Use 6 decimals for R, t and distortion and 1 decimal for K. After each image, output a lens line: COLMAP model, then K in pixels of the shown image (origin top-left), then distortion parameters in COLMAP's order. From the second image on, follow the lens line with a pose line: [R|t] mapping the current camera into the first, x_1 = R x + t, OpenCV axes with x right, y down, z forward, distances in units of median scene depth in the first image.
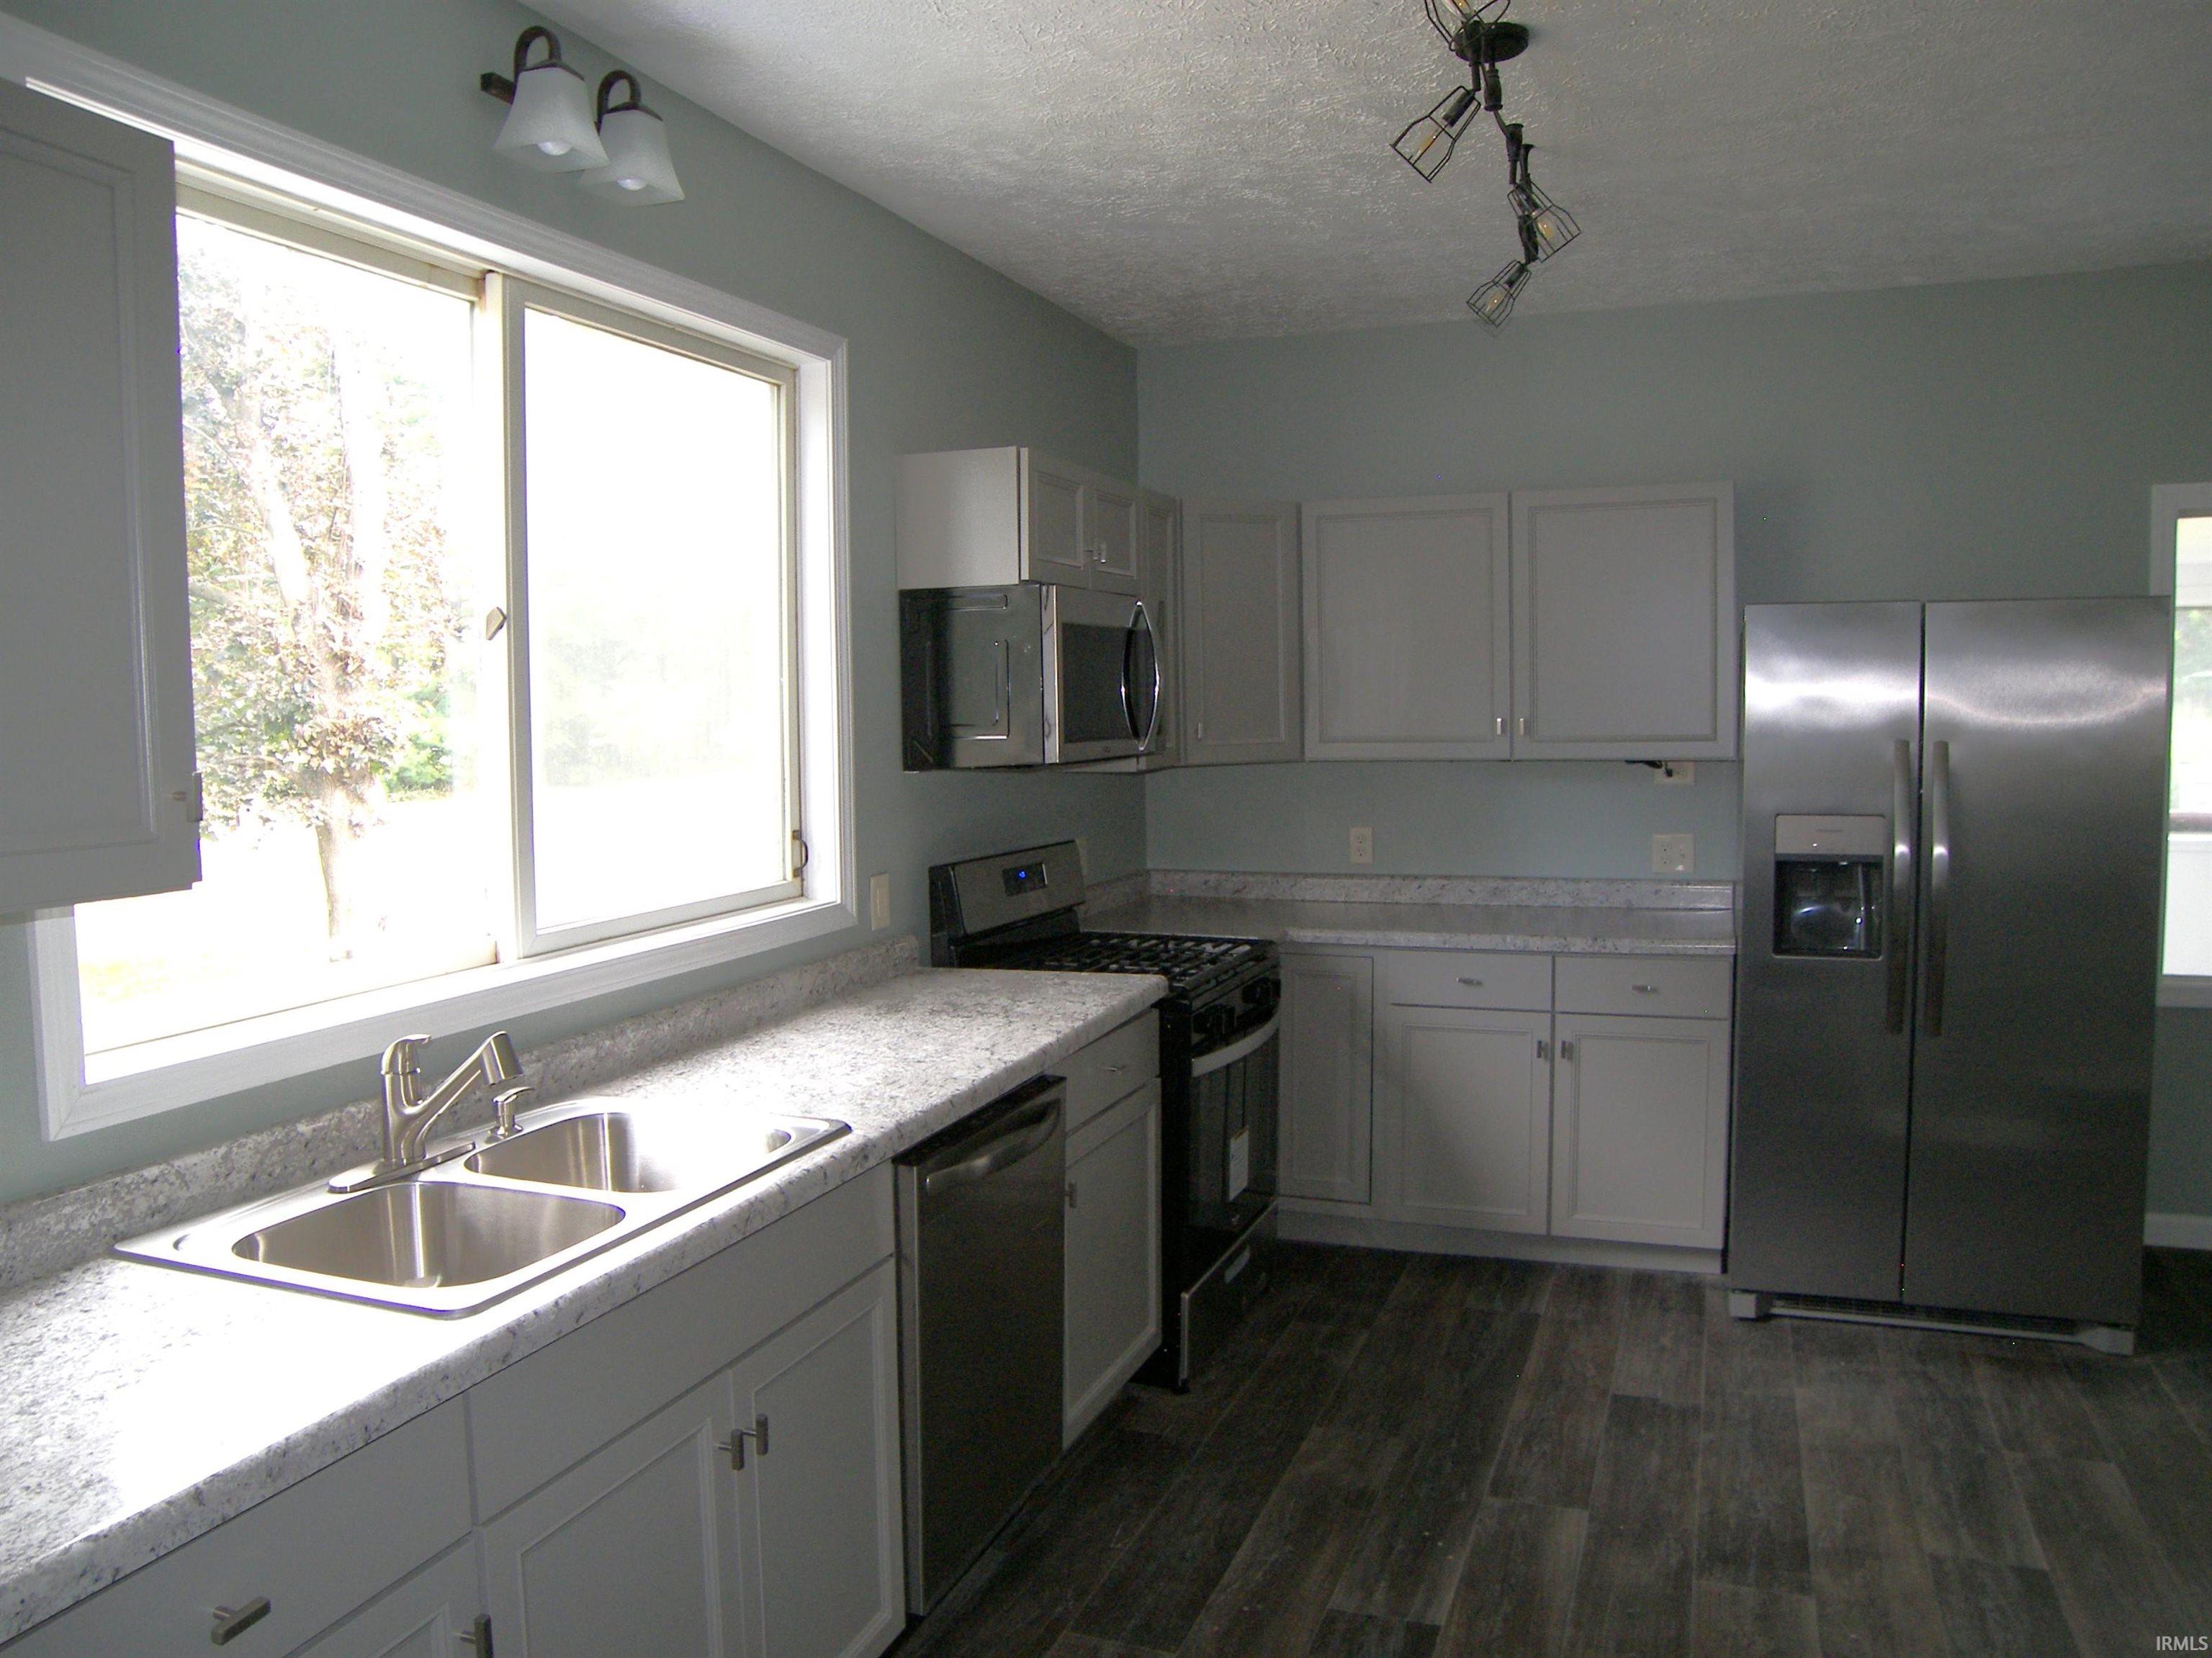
lens RADIAL K [[1591.4, 0, 1107.7], [0, 1591.4, 842.9], [0, 0, 1]] dist [-0.130029, 0.062834]
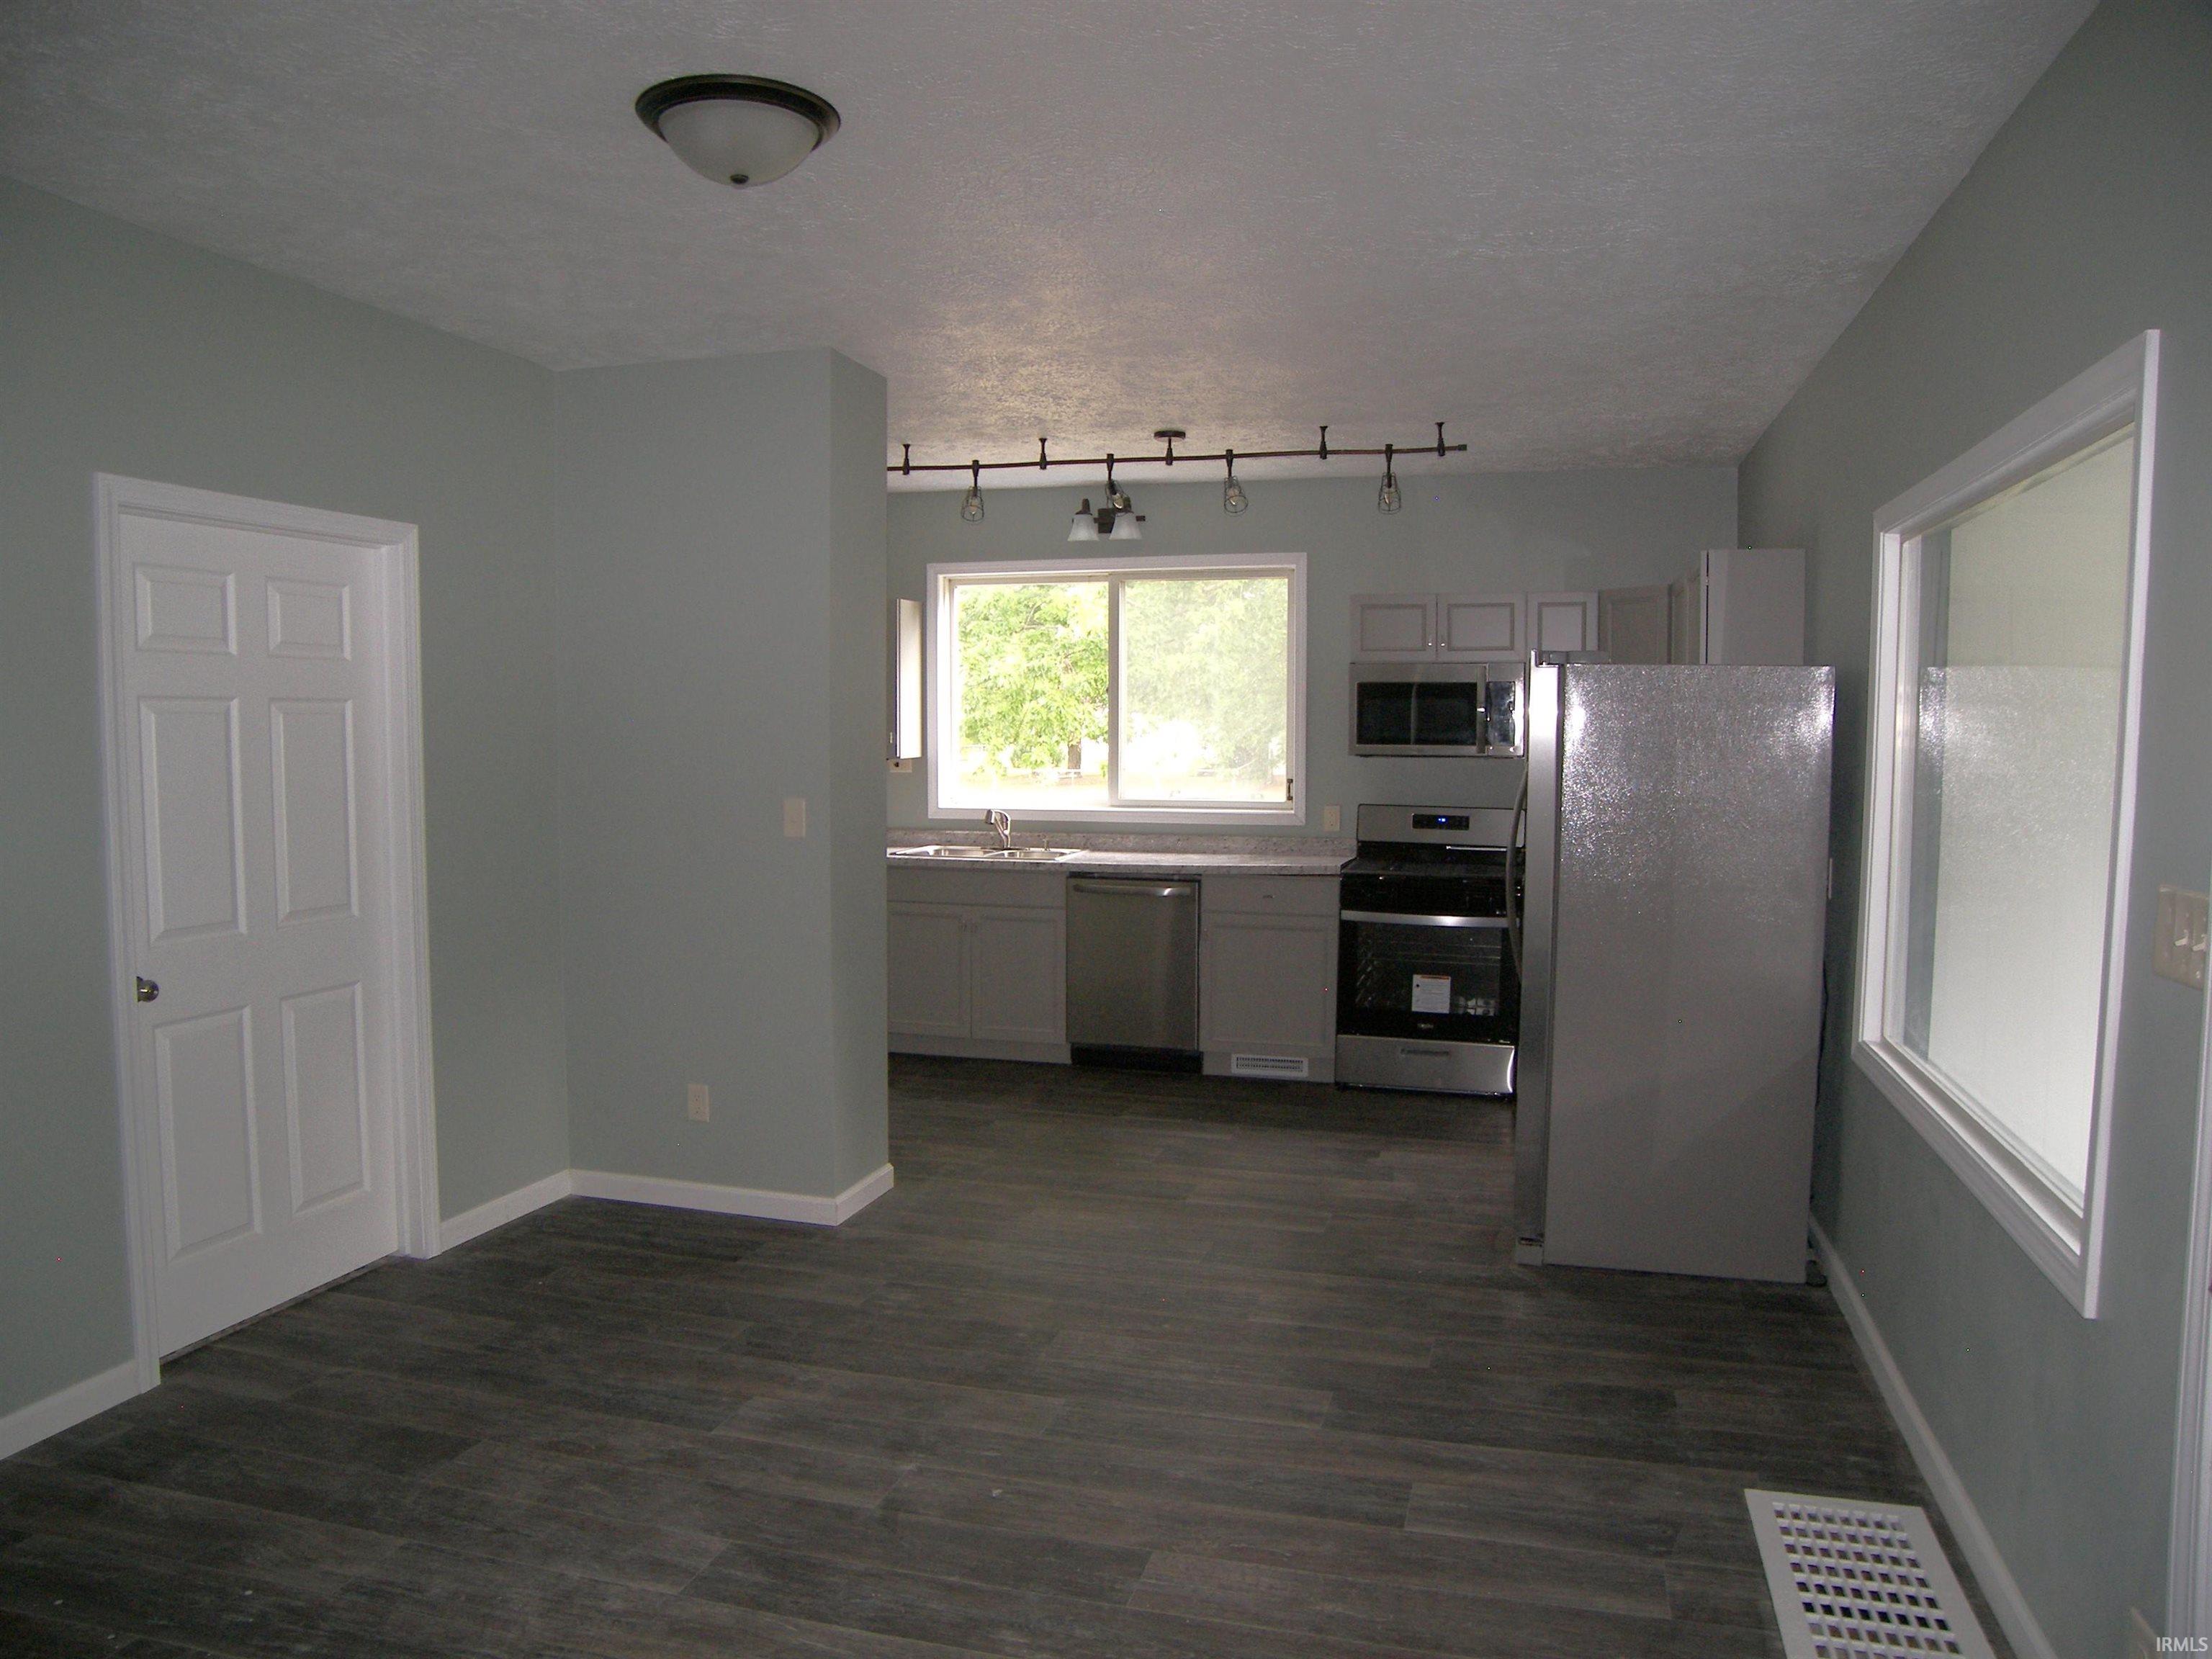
lens RADIAL K [[1591.5, 0, 1106.0], [0, 1591.5, 844.9], [0, 0, 1]] dist [-0.130029, 0.062834]
pose [[0.113587, 0.101052, -0.988376, 2.425850], [-0.094686, 0.991387, 0.090479, -0.116140], [0.989006, 0.083308, 0.122177, 0.607693]]
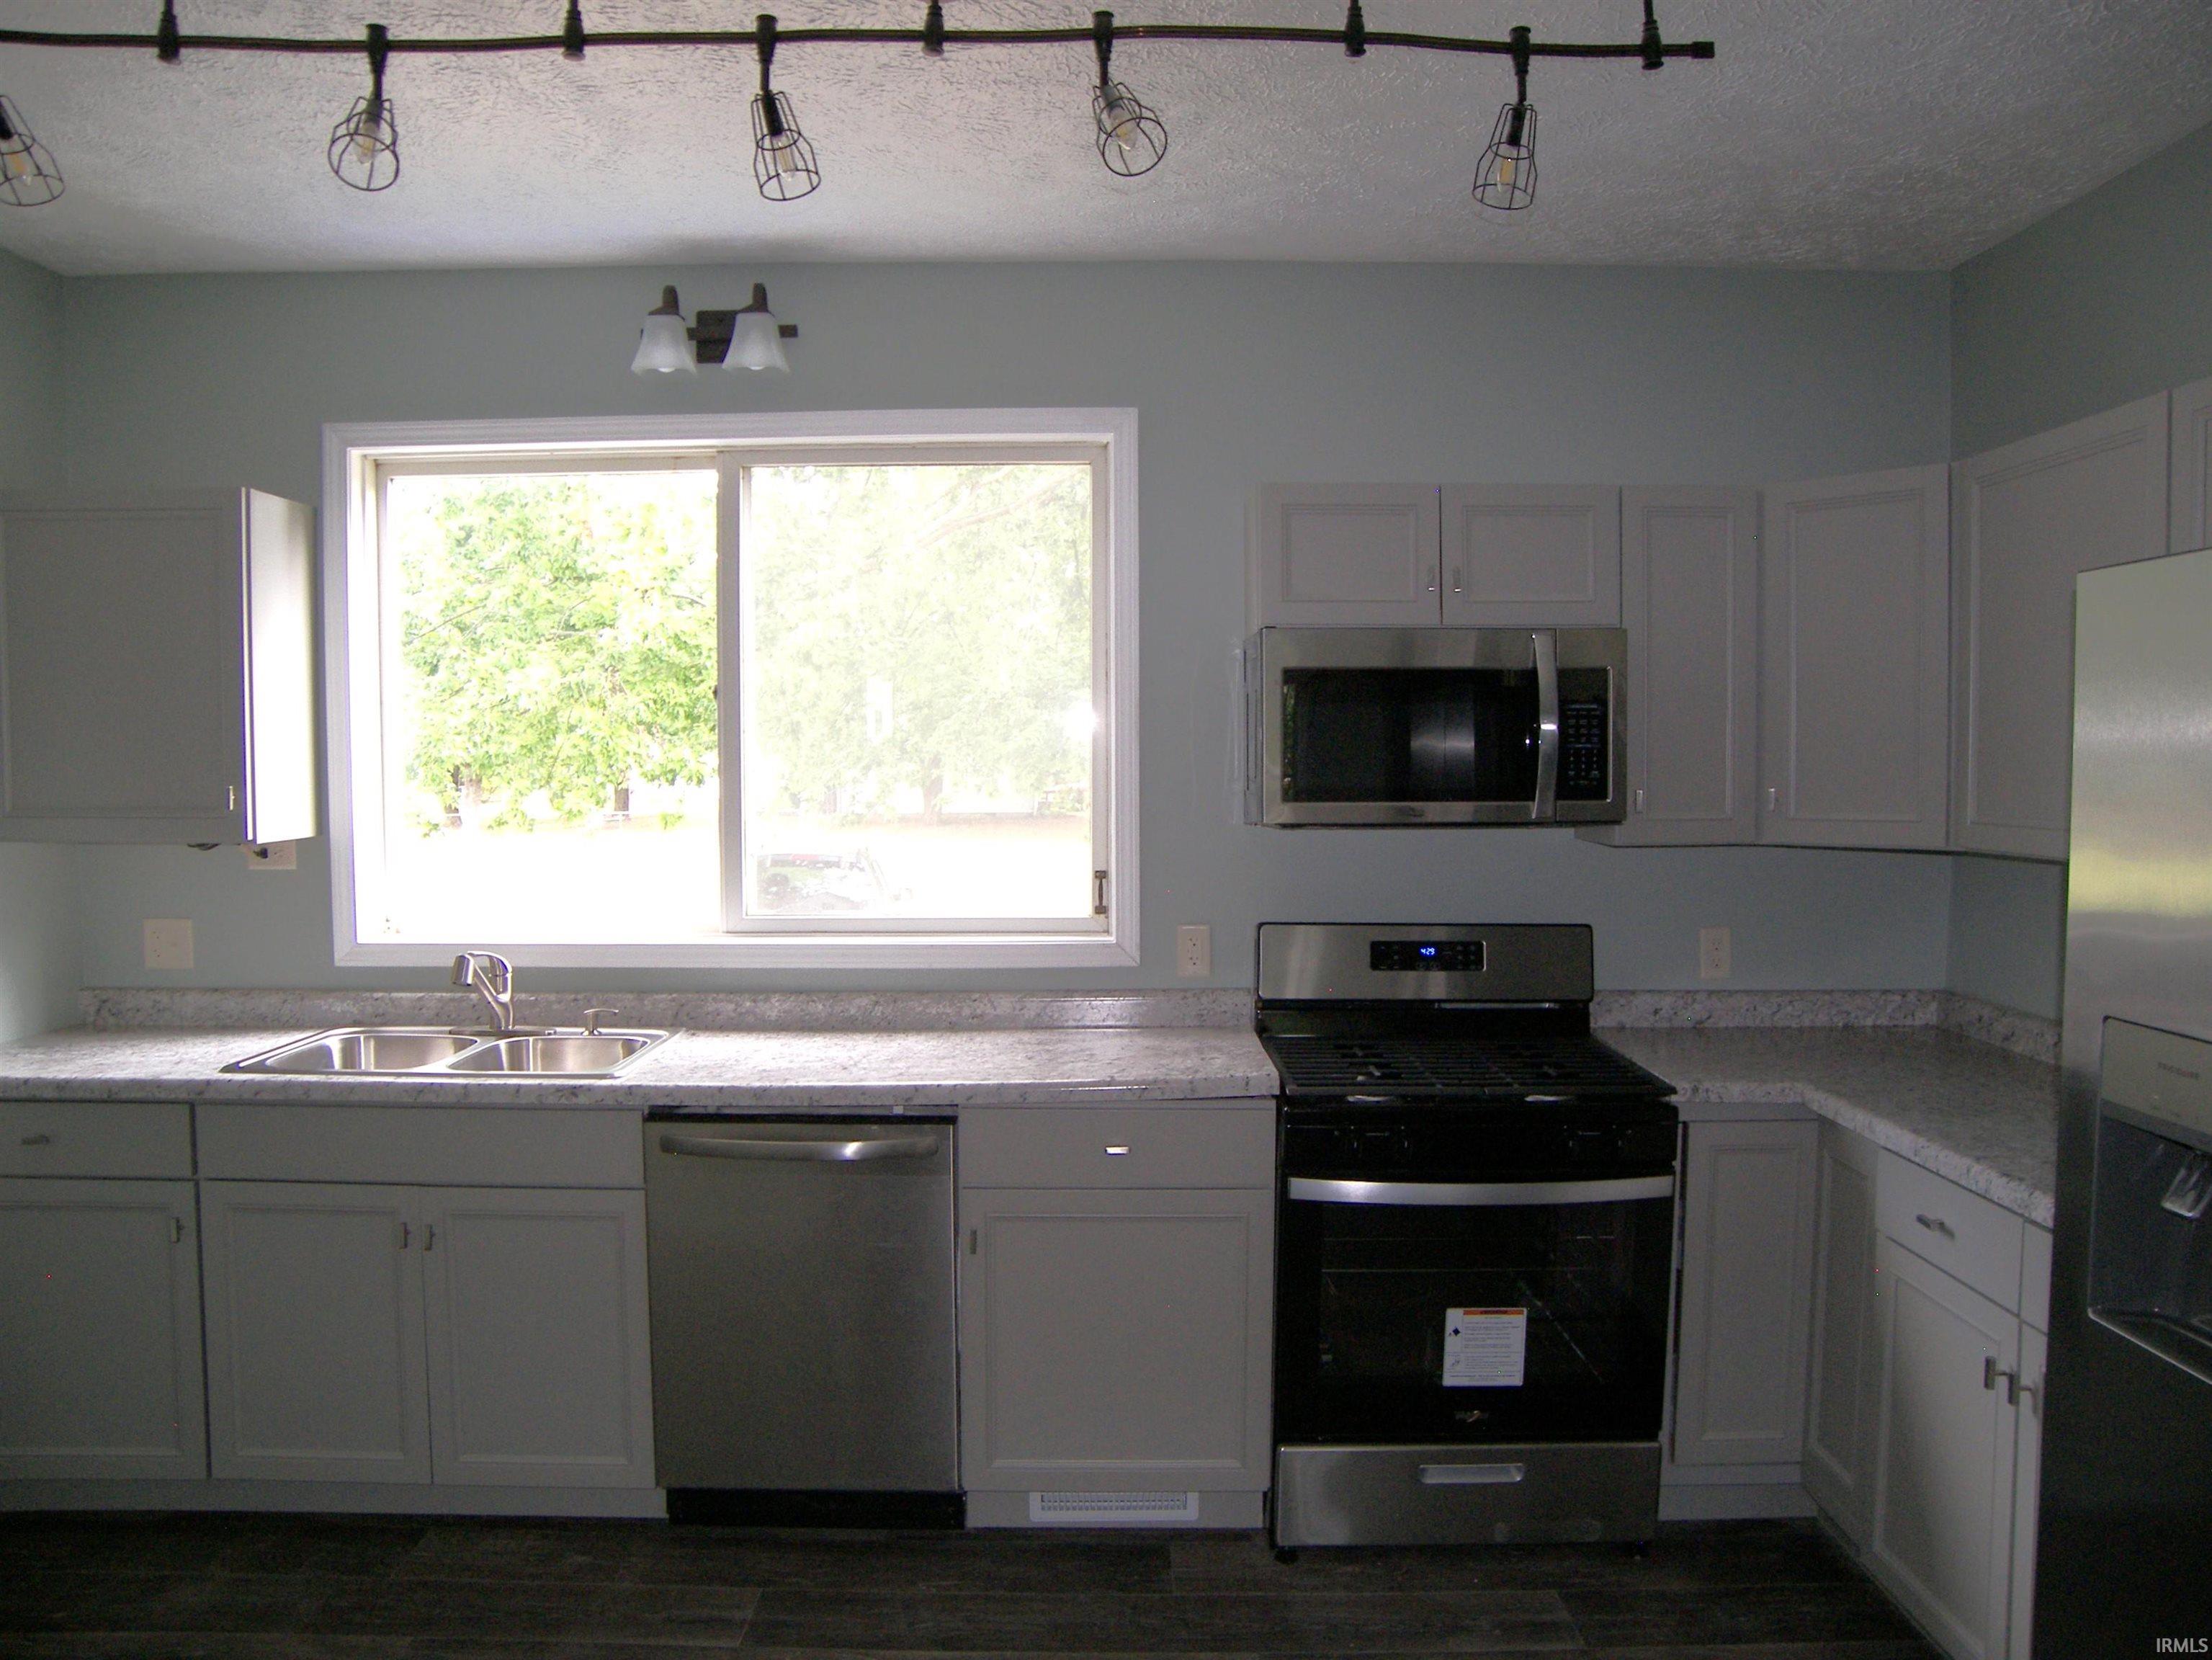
lens RADIAL K [[1591.7, 0, 1091.5], [0, 1591.7, 833.1], [0, 0, 1]] dist [-0.130029, 0.062834]
pose [[0.376662, 0.068529, -0.923813, 1.006232], [-0.089007, 0.995323, 0.037543, -0.092962], [0.922065, 0.068085, 0.381000, 0.720439]]
